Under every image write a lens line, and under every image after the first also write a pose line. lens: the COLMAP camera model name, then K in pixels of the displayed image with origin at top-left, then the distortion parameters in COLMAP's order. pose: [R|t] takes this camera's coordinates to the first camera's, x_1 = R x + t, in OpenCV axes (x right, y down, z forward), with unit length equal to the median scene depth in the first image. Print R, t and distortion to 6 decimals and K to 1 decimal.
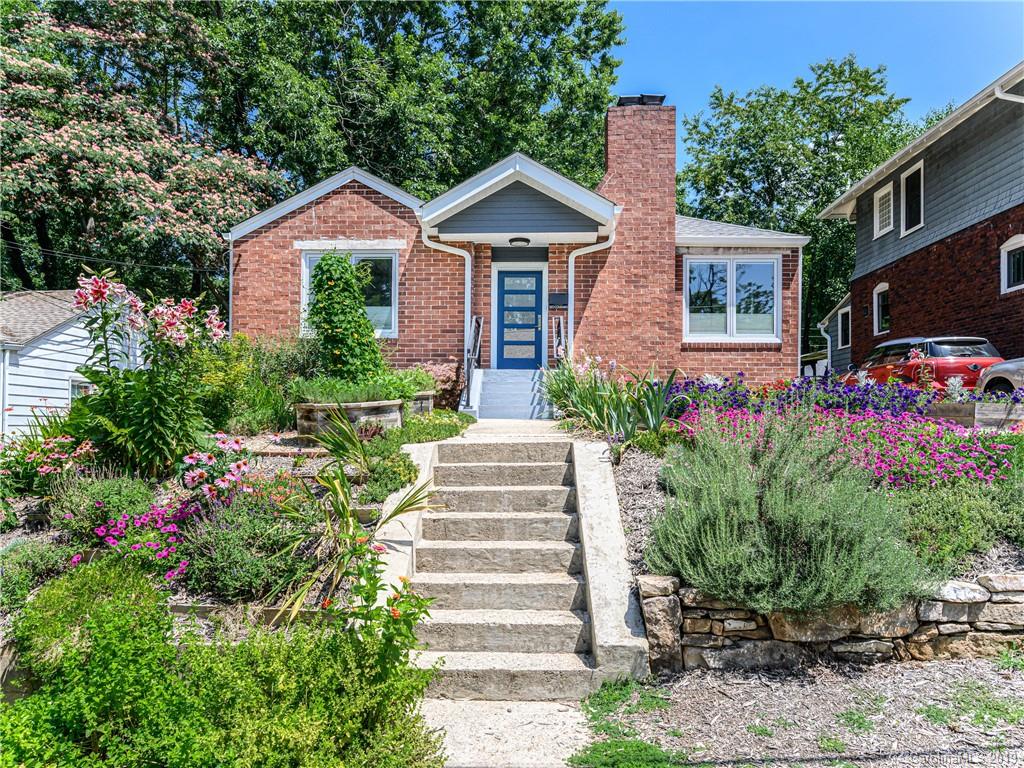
lens RADIAL K [[789.9, 0, 507.6], [0, 789.9, 405.0], [0, 0, 1]] dist [-0.006755, 0.003474]
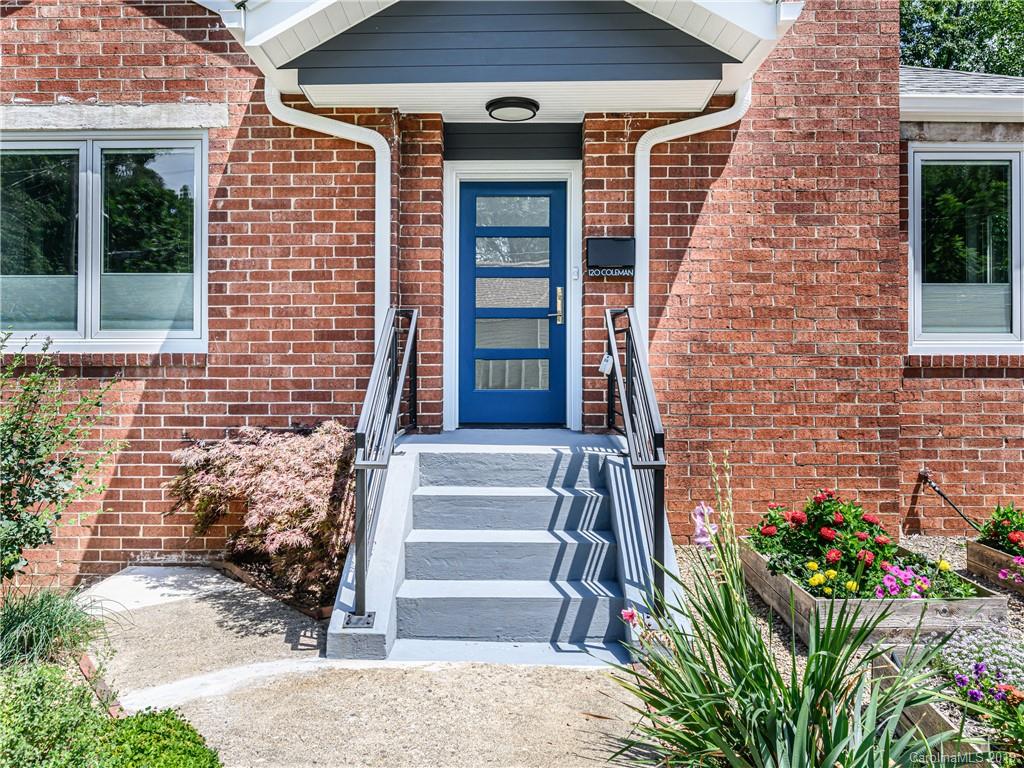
lens RADIAL K [[882.4, 0, 501.0], [0, 882.4, 343.8], [0, 0, 1]] dist [0.002017, -0.015299]
pose [[0.999844, -0.005702, 0.016727, 0.001201], [0.005354, 0.999770, 0.020757, -0.097304], [-0.016842, -0.020665, 0.999645, 0.551355]]
